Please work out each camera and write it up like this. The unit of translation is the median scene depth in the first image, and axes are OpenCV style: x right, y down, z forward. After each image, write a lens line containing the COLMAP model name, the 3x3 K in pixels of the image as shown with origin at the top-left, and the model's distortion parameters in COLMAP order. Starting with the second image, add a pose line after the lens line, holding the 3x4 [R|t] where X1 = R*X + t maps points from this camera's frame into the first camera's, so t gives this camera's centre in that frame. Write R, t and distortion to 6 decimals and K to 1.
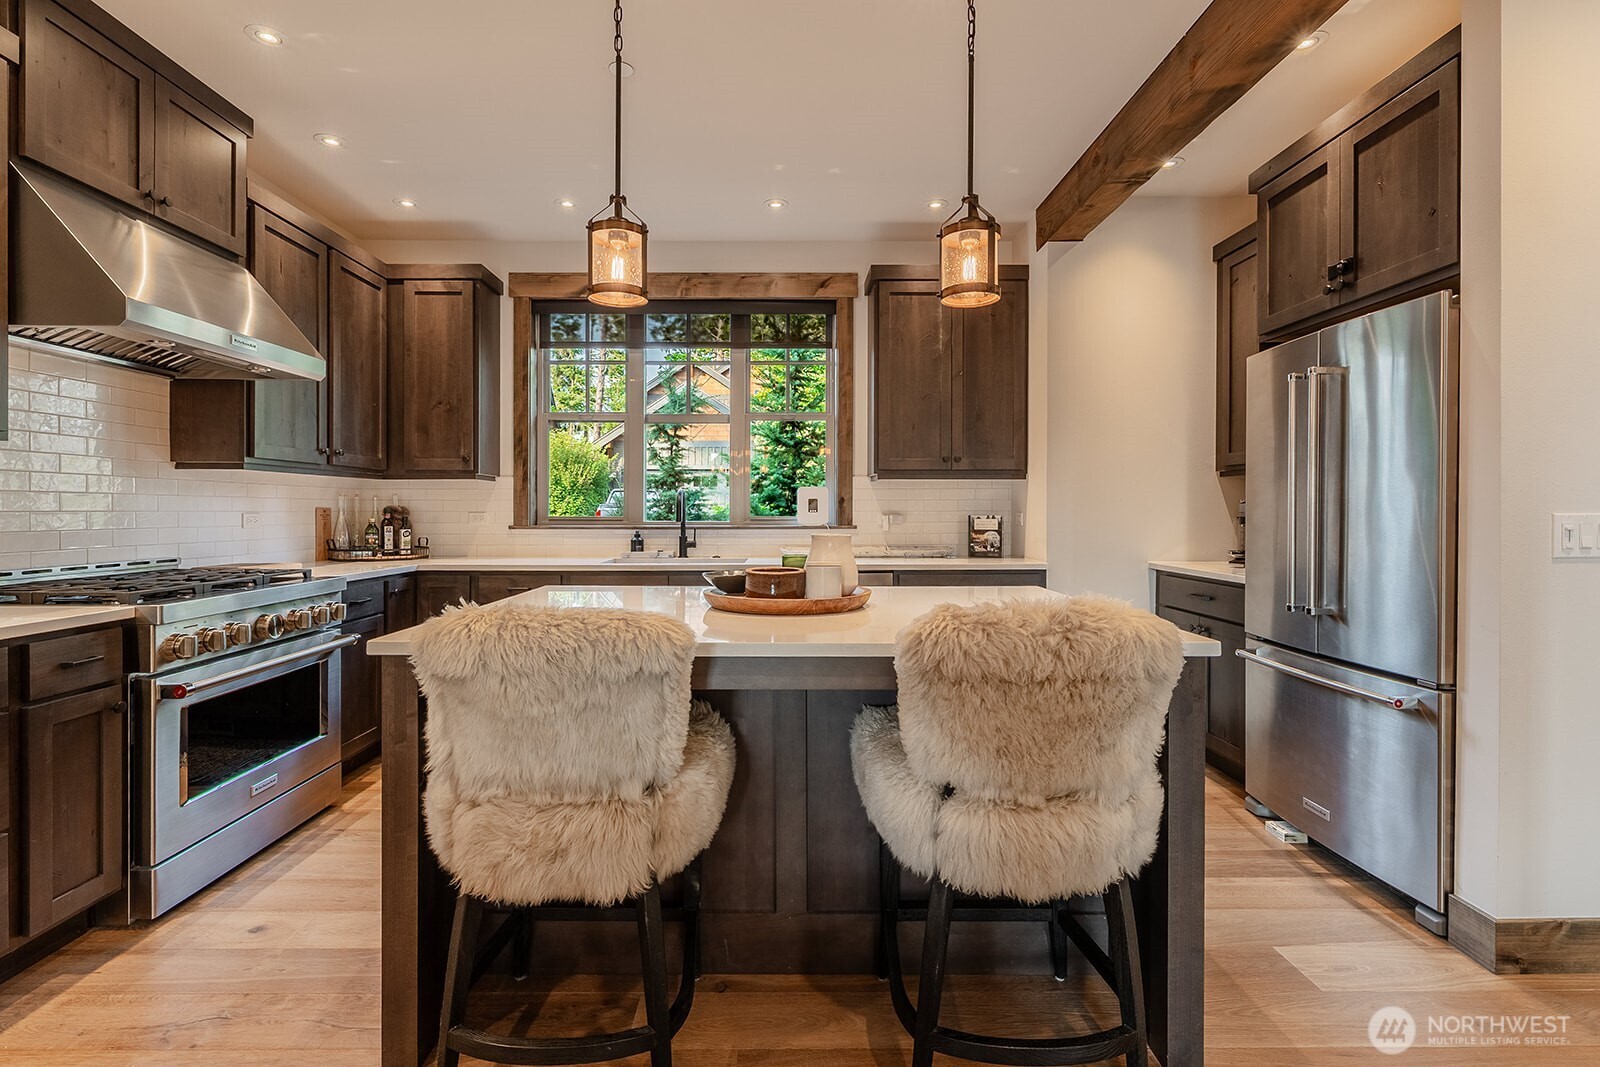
lens RADIAL K [[742.7, 0, 795.8], [0, 742.7, 494.7], [0, 0, 1]] dist [0.000225, 0.000058]
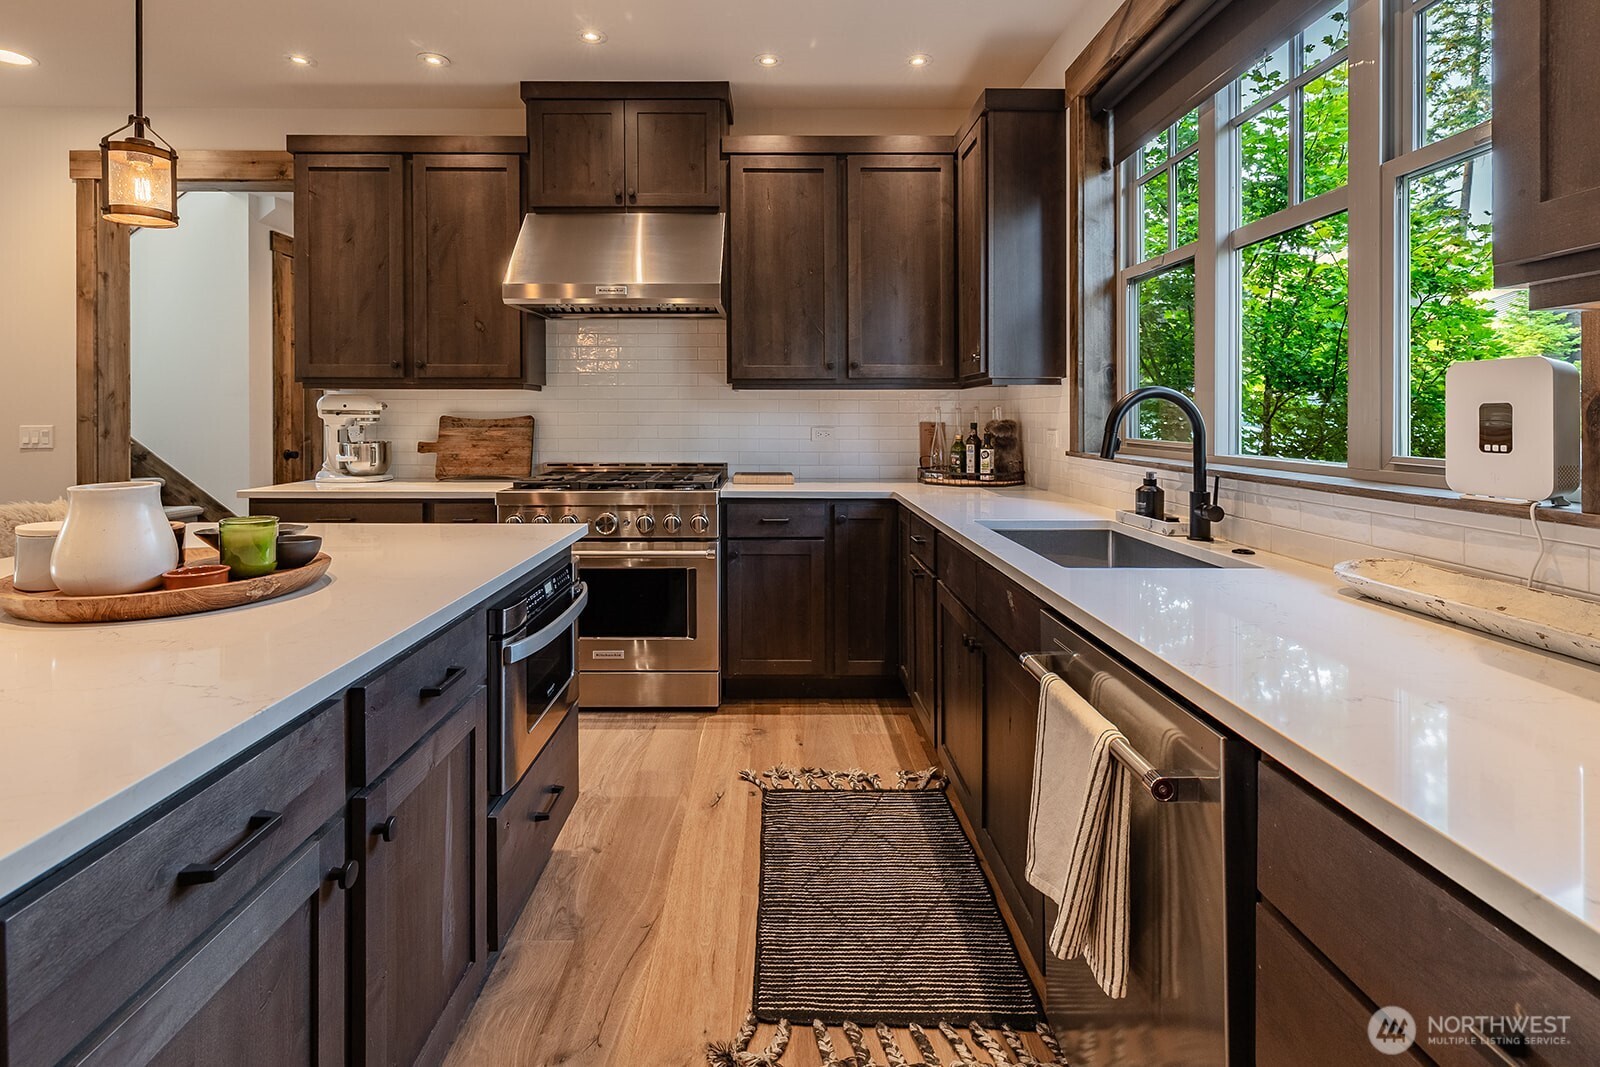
lens RADIAL K [[746.8, 0, 779.5], [0, 746.8, 422.1], [0, 0, 1]] dist [0.013857, 0.000364]
pose [[0.000595, 0.007724, -0.999970, 0.314918], [0.019559, 0.999779, 0.007734, 0.006043], [0.999809, -0.019563, 0.000444, 0.817096]]
